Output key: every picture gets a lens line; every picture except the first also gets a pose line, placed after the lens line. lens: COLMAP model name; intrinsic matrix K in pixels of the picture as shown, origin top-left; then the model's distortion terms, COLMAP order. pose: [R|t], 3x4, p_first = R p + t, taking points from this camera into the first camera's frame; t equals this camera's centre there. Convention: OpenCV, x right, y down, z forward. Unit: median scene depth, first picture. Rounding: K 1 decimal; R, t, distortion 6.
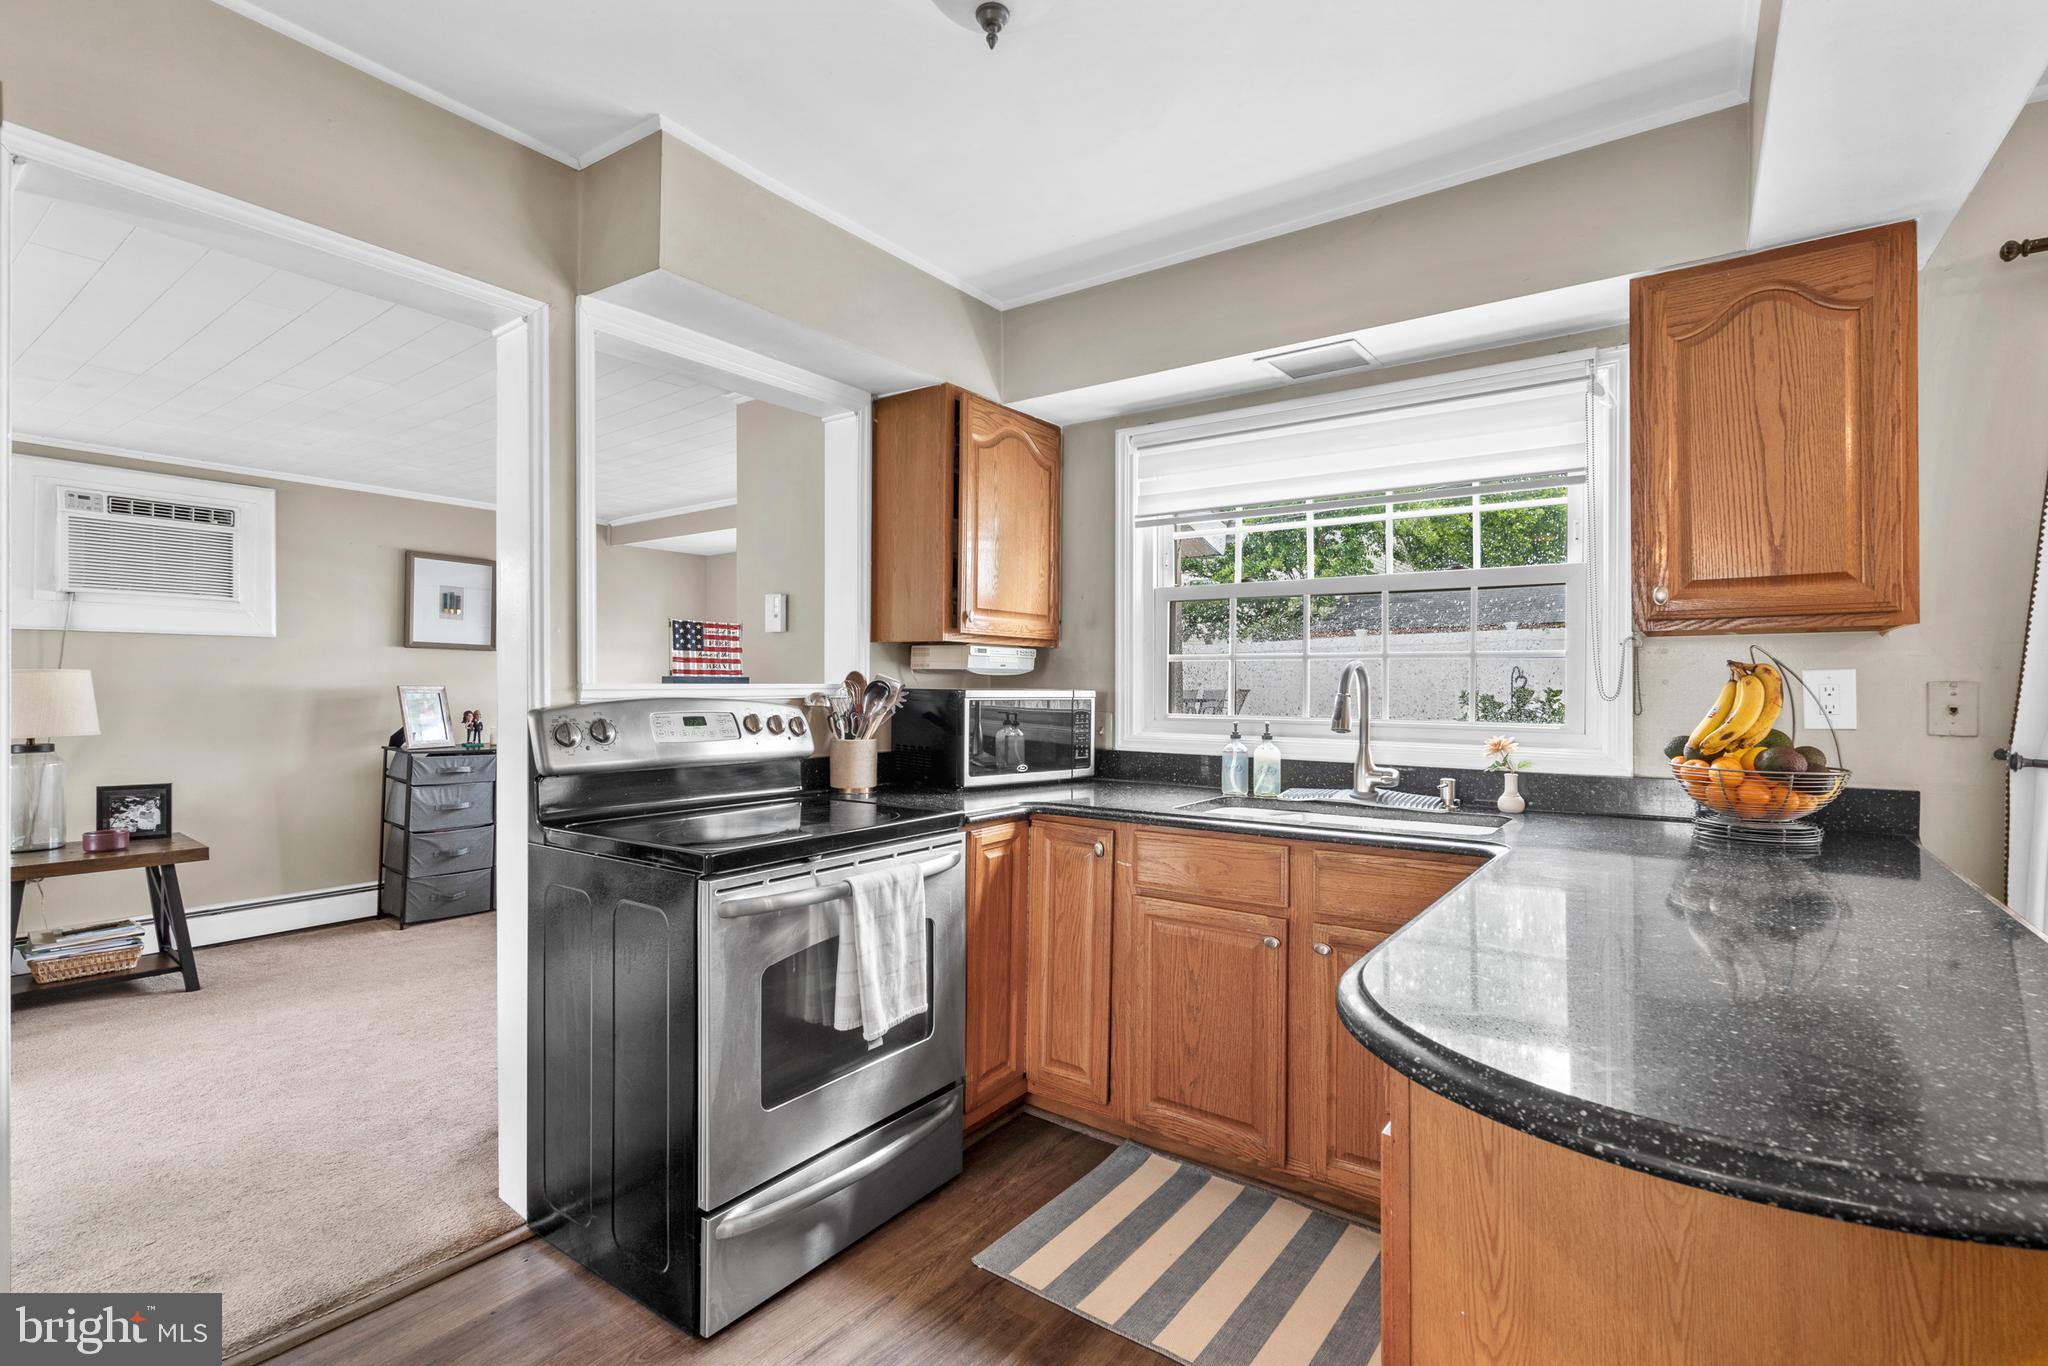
lens RADIAL K [[958.5, 0, 1033.8], [0, 958.5, 689.6], [0, 0, 1]] dist [-0.000704, 0.000315]
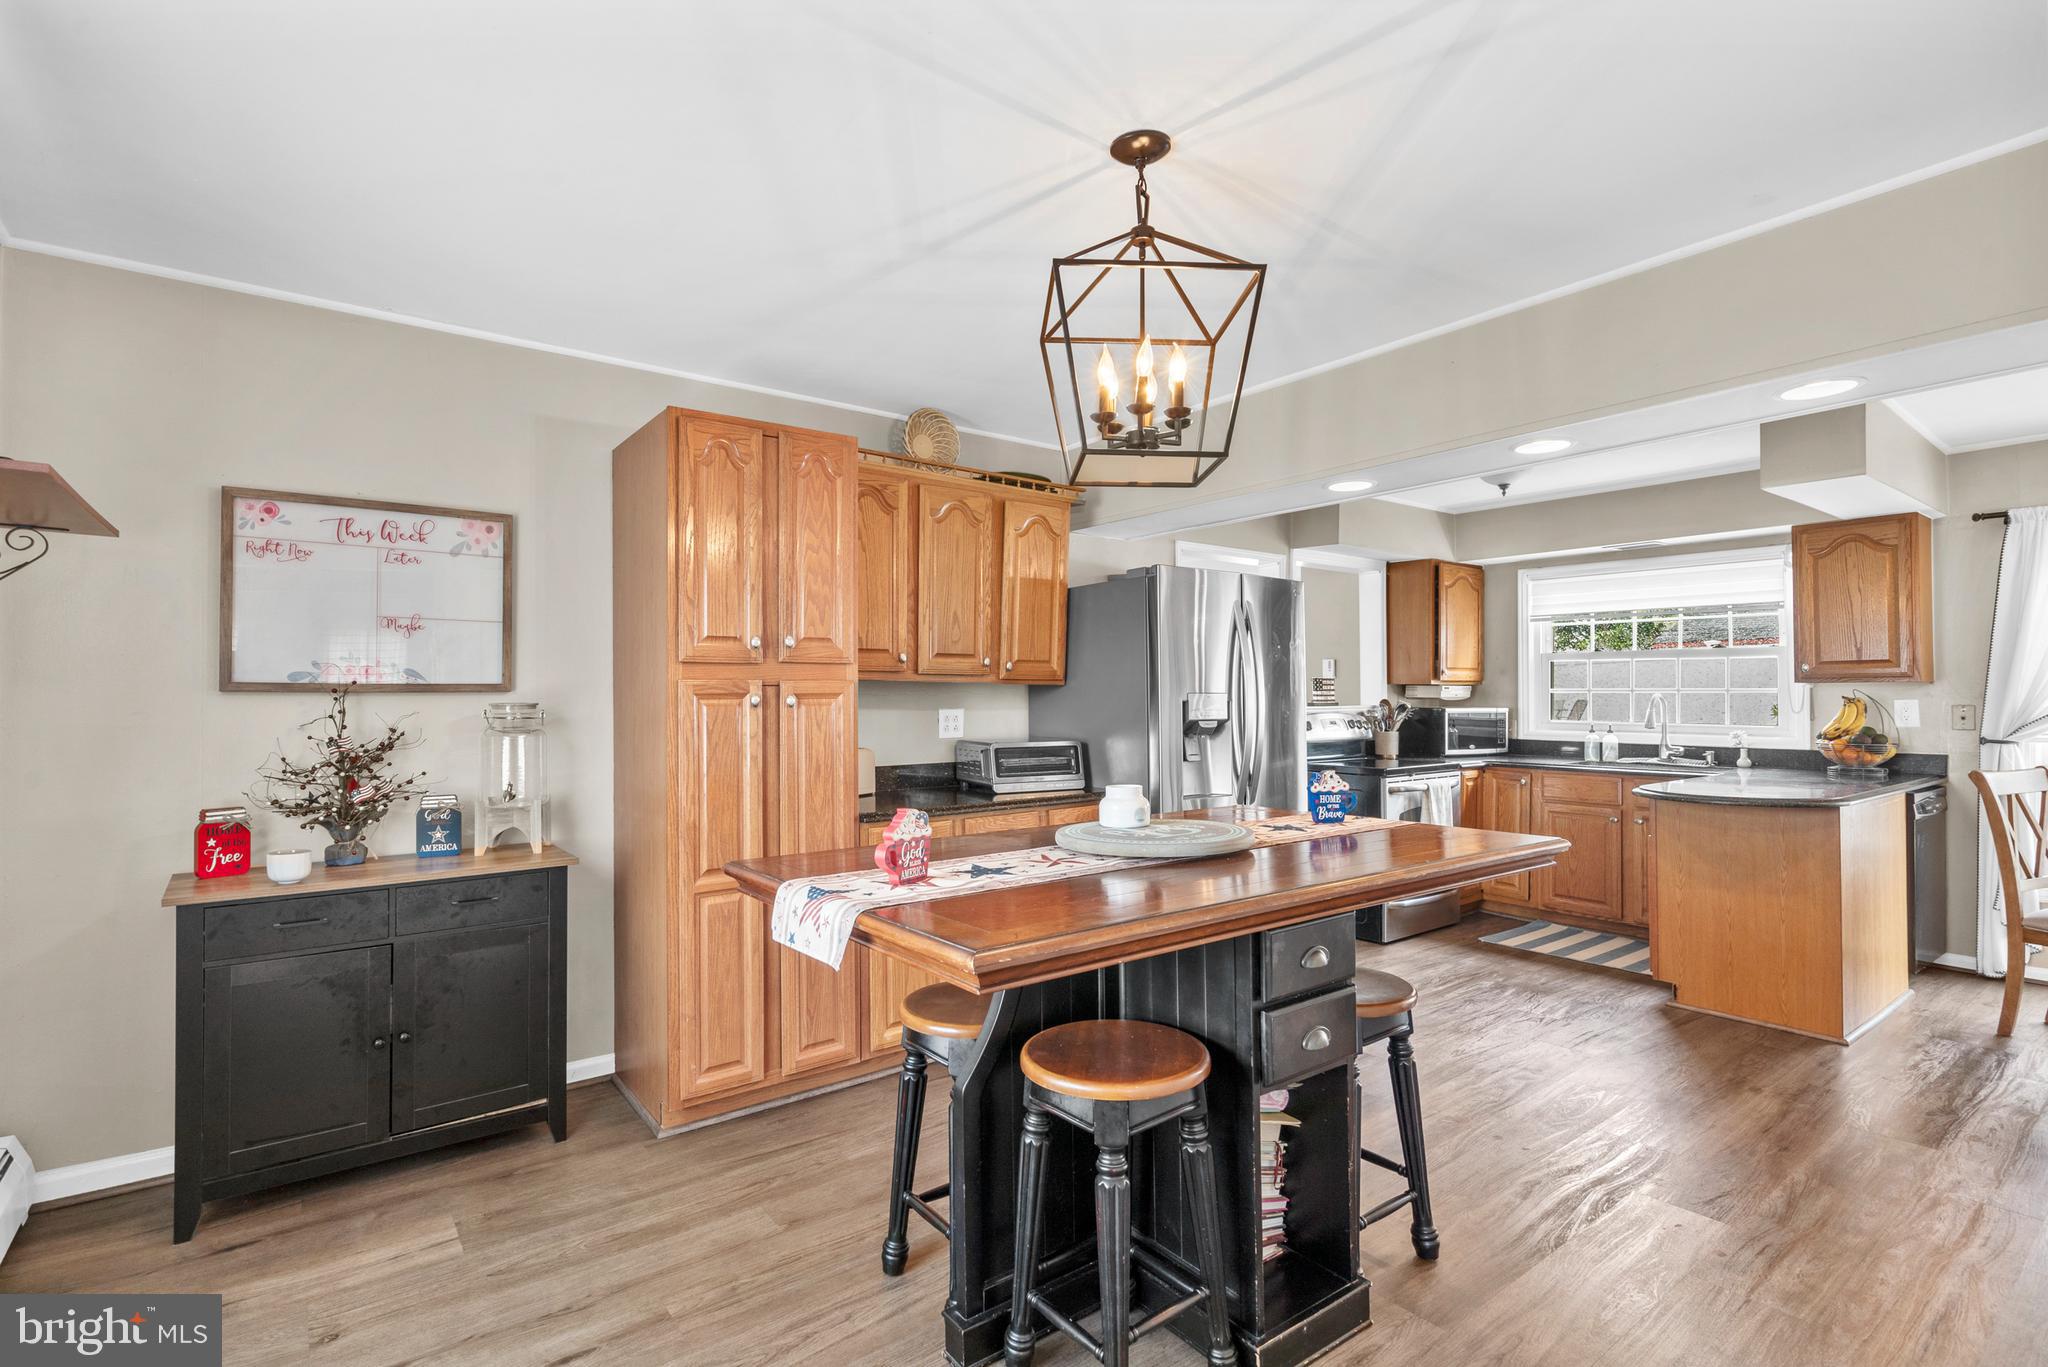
lens RADIAL K [[958.5, 0, 1033.8], [0, 958.5, 690.1], [0, 0, 1]] dist [-0.000704, 0.000315]
pose [[0.955012, -0.007276, -0.296477, -0.310039], [0.004328, 0.999934, -0.010597, -0.020991], [0.296534, 0.008837, 0.954981, -1.259351]]
